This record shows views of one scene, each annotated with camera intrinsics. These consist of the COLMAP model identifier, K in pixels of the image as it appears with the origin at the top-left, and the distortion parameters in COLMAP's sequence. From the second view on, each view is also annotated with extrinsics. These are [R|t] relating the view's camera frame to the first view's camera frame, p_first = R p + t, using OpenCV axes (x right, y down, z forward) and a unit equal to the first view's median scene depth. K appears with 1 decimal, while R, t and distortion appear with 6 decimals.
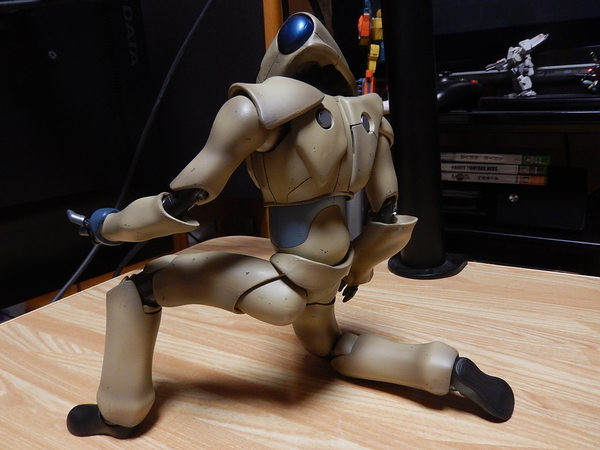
lens RADIAL K [[465.0, 0, 300.0], [0, 465.0, 225.0], [0, 0, 1]] dist [0.006773, -0.002237]
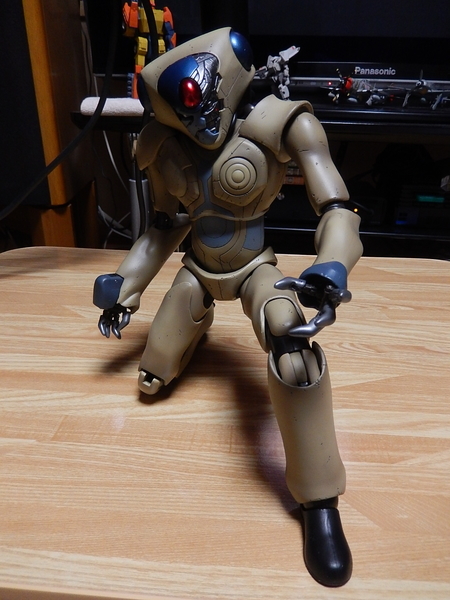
lens RADIAL K [[465.0, 0, 225.0], [0, 465.0, 300.0], [0, 0, 1]] dist [0.006773, -0.002237]
pose [[0.896853, -0.124214, 0.424530, -0.185656], [0.055269, 0.983708, 0.171065, -0.009594], [-0.438863, -0.129957, 0.889107, -0.004028]]
